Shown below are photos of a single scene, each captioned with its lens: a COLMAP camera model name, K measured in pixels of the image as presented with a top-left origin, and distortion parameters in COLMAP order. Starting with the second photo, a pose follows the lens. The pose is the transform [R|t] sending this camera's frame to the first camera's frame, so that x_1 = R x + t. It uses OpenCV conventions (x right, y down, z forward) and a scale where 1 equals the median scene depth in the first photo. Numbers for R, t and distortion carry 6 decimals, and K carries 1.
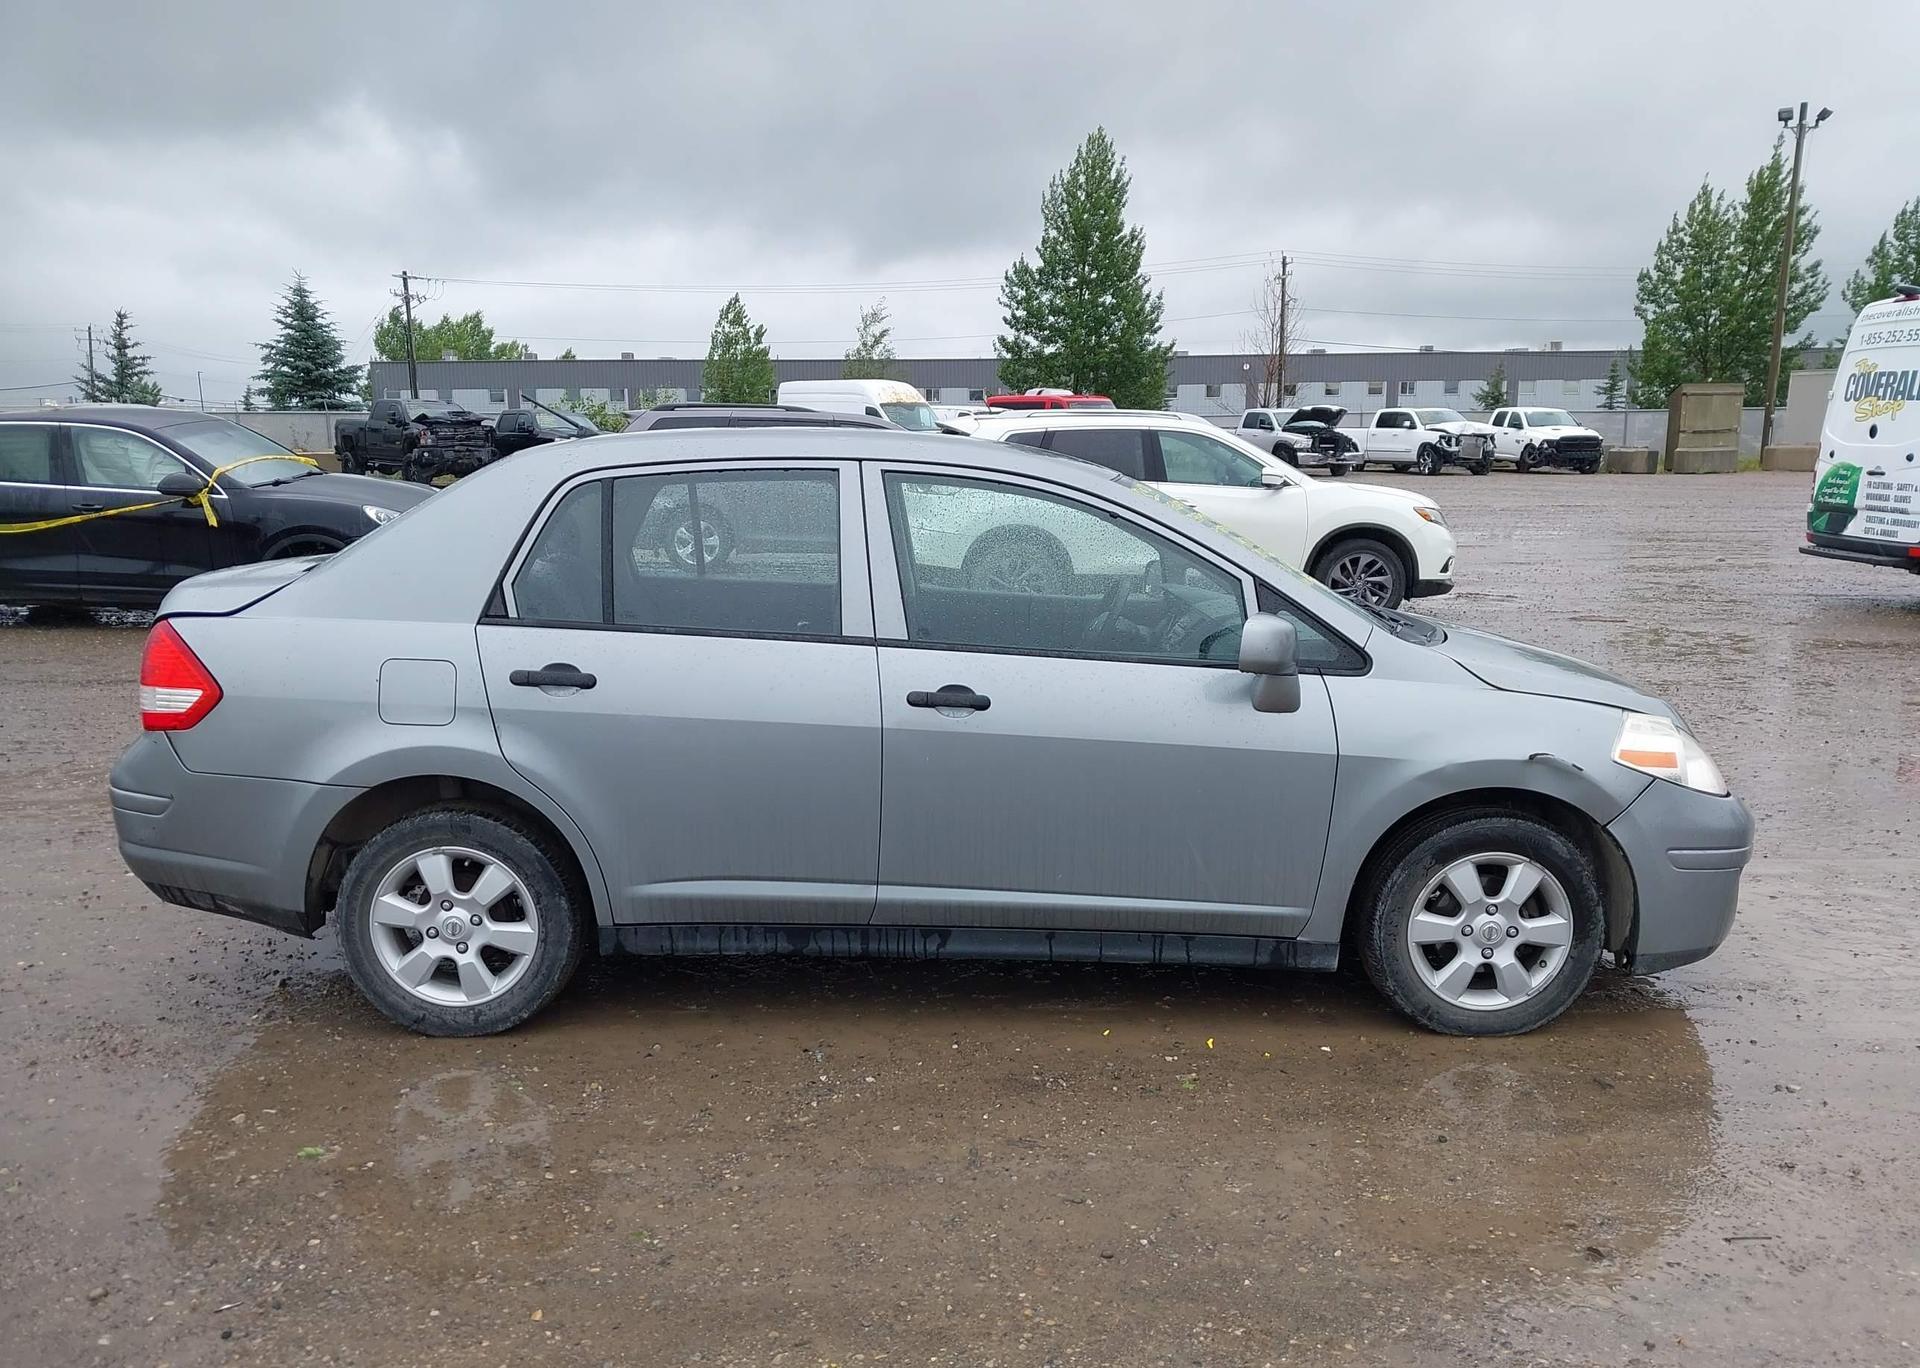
lens RADIAL K [[1539.2, 0, 954.4], [0, 1539.2, 700.4], [0, 0, 1]] dist [0.031713, -0.018798]
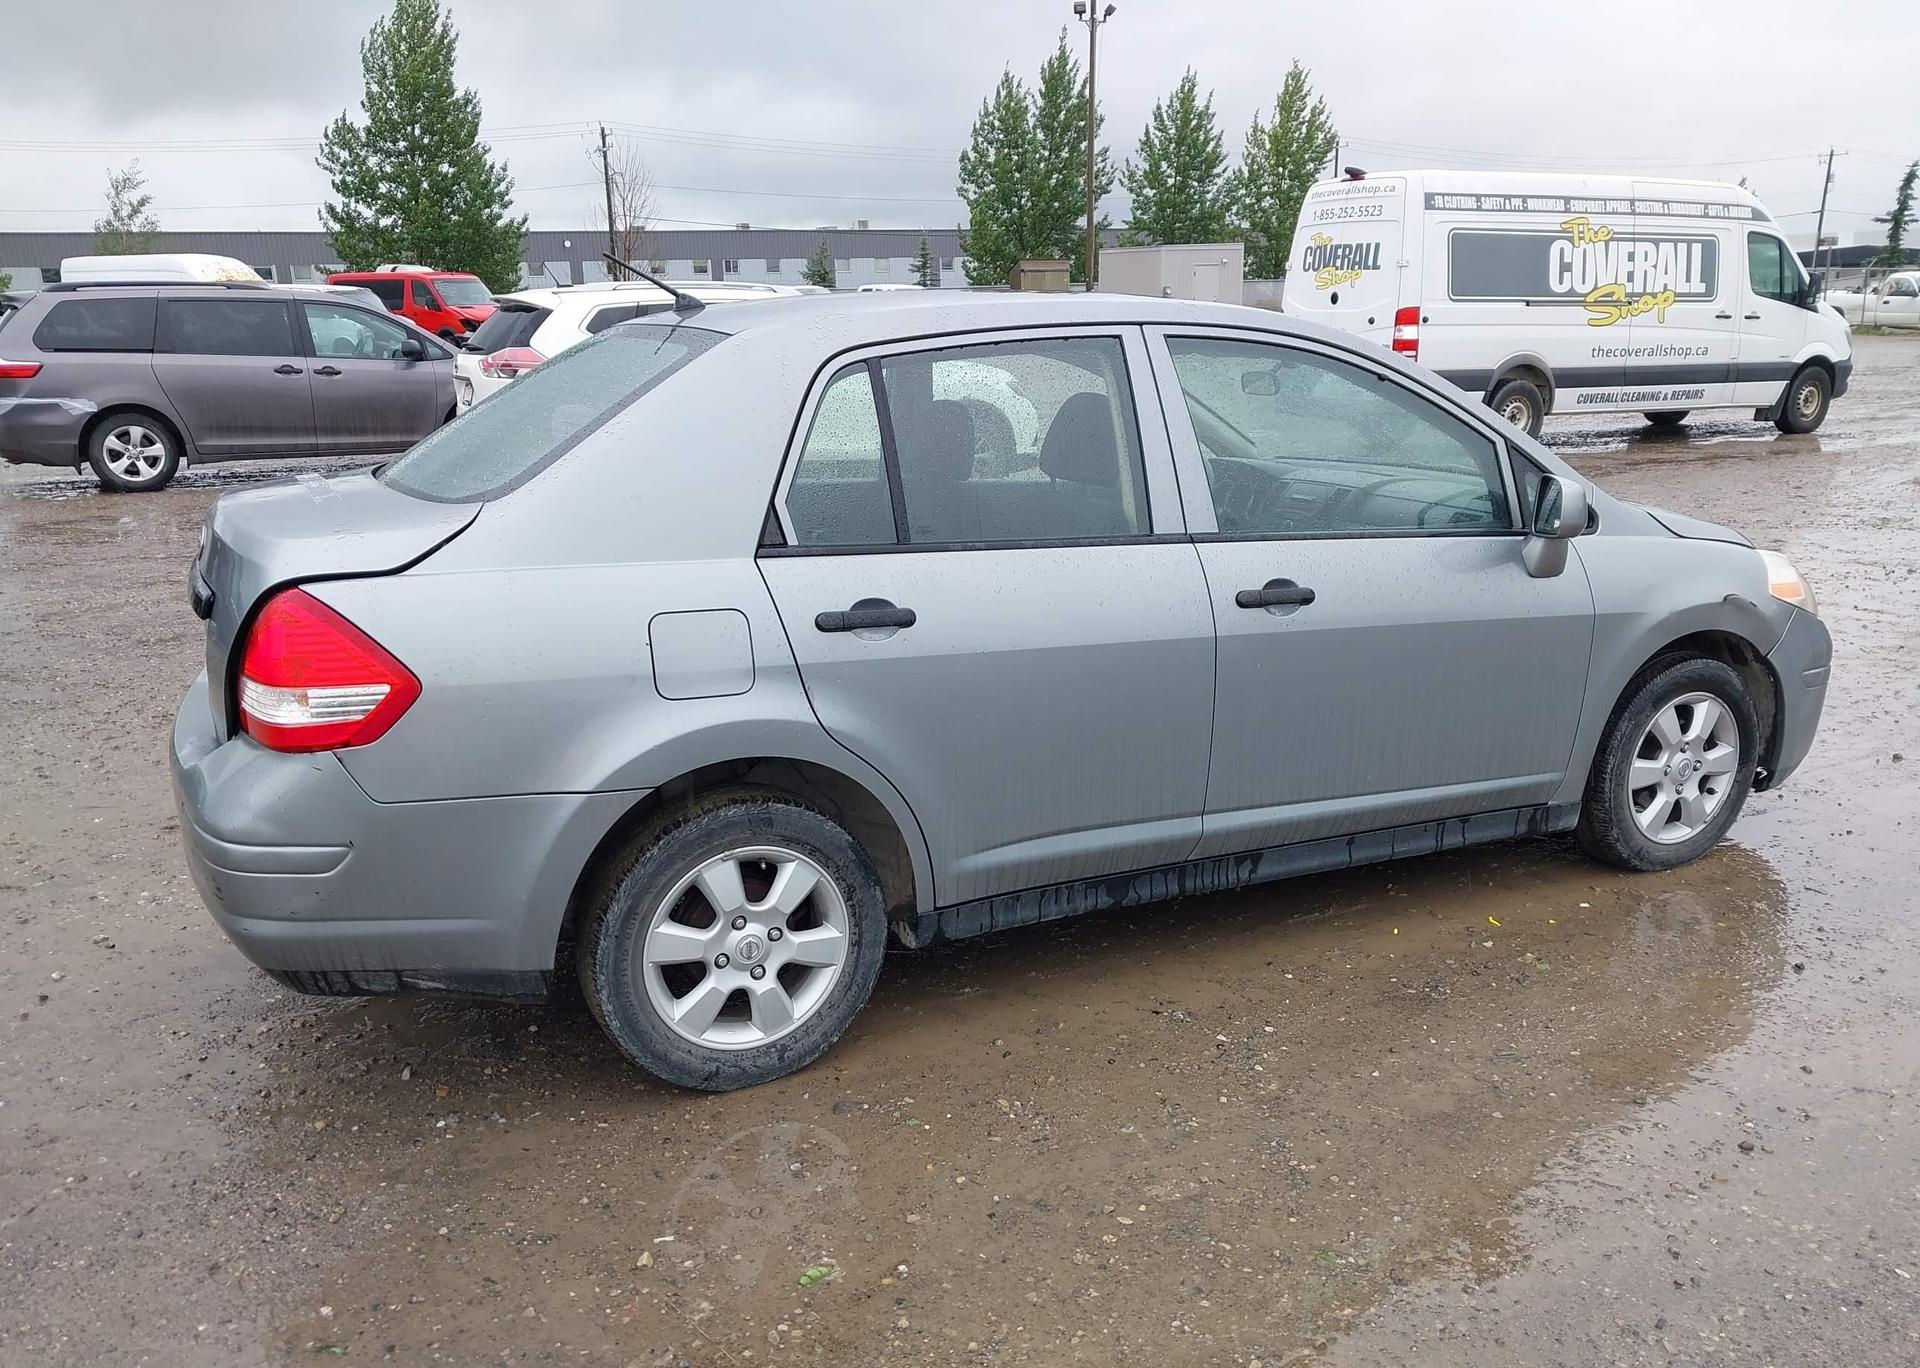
lens RADIAL K [[1539.2, 0, 946.2], [0, 1539.2, 713.8], [0, 0, 1]] dist [0.031713, -0.018798]
pose [[0.901629, -0.126237, 0.413678, -0.535654], [0.092287, 0.990583, 0.101140, -0.039948], [-0.422550, -0.053014, 0.904788, 0.258867]]
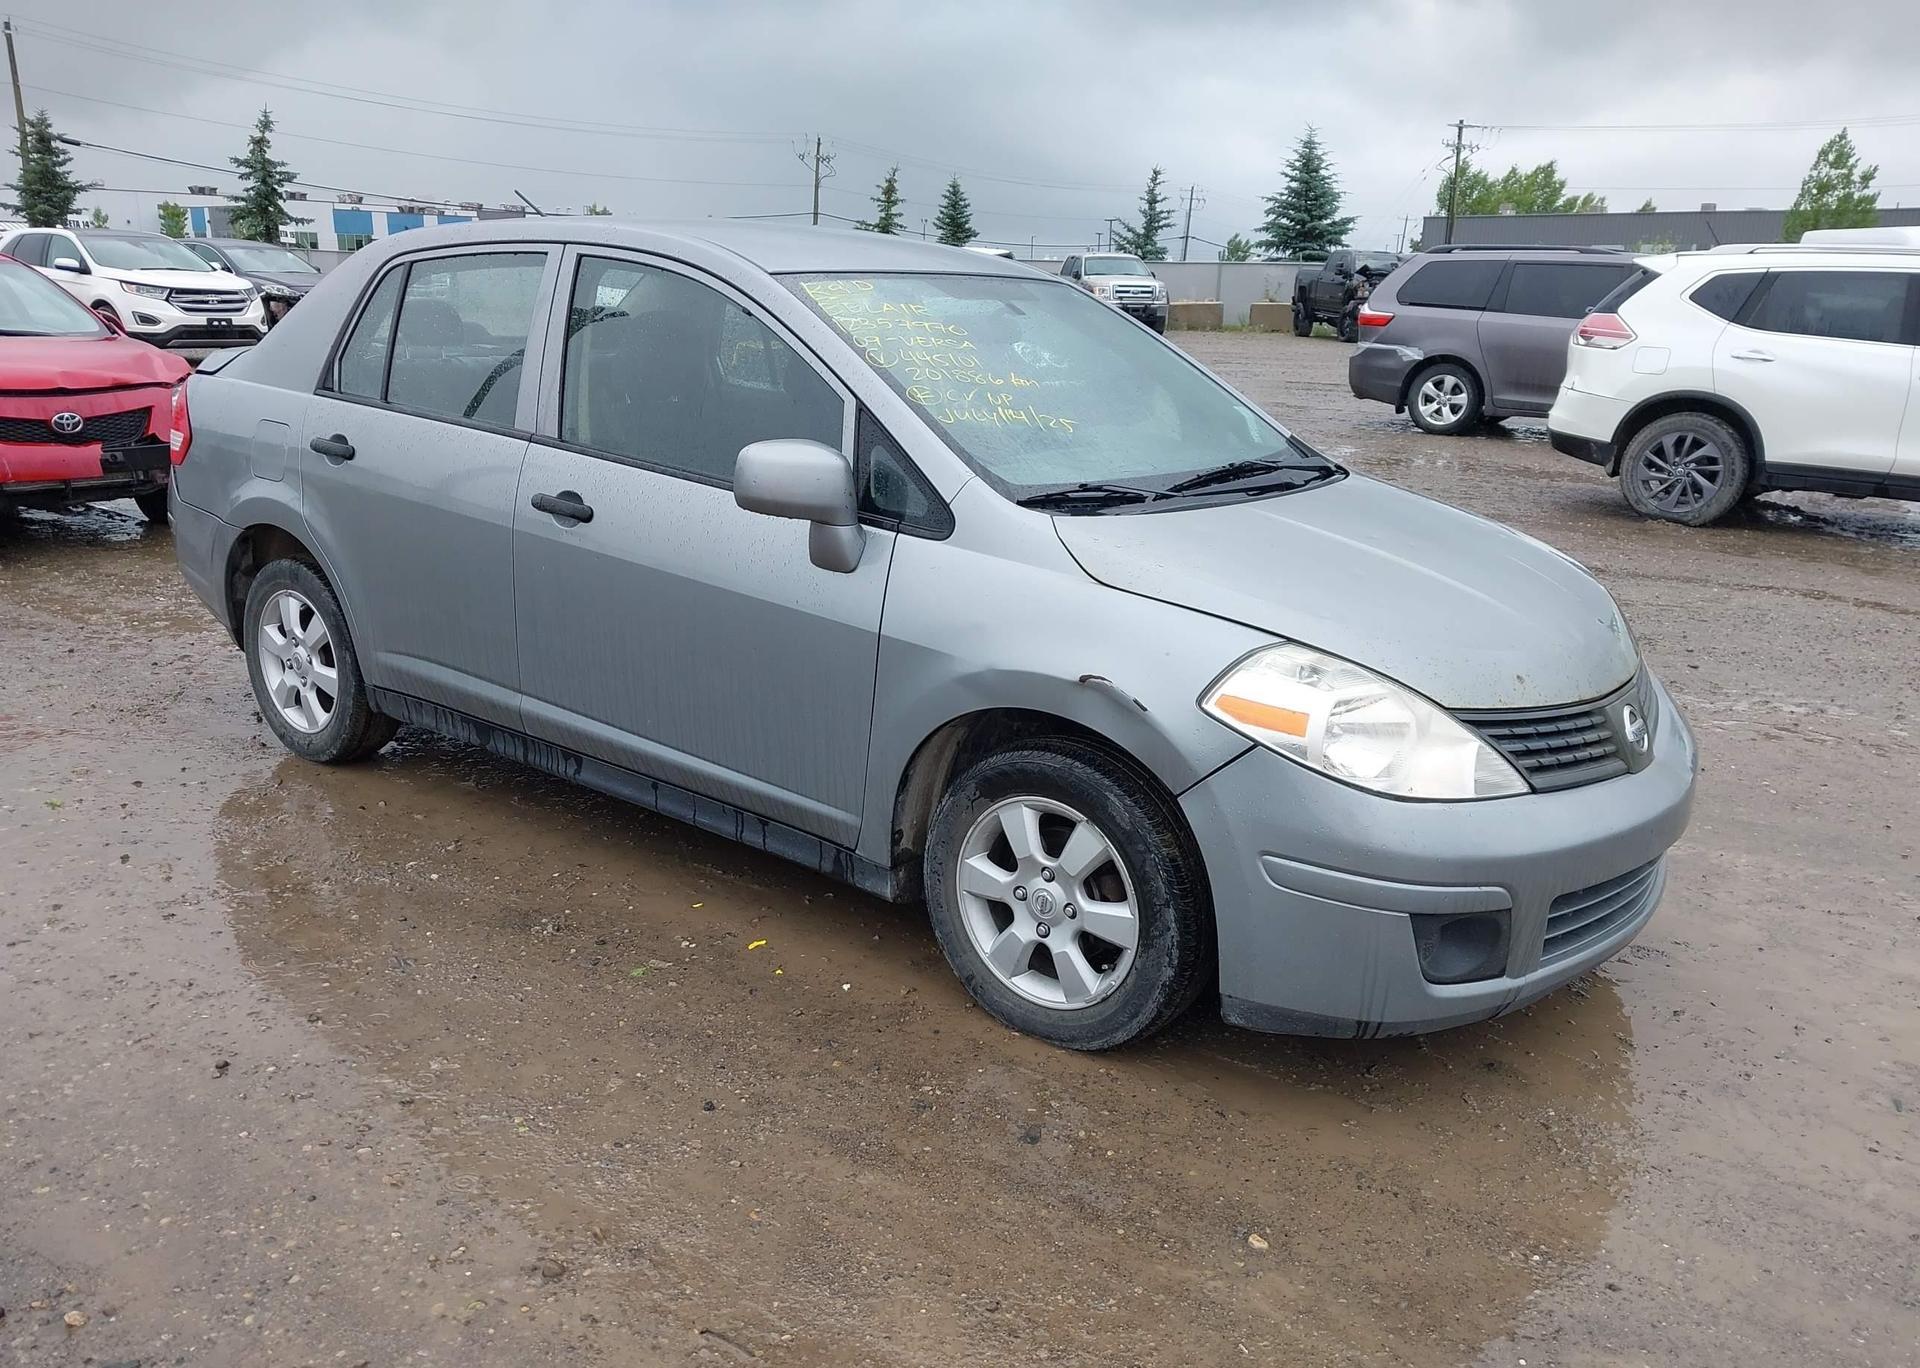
lens RADIAL K [[1539.2, 0, 963.4], [0, 1539.2, 708.1], [0, 0, 1]] dist [0.031713, -0.018798]
pose [[0.784759, 0.185690, -0.591331, 0.734452], [-0.131830, 0.982243, 0.133491, -0.036669], [0.605619, -0.026803, 0.795304, 0.386856]]
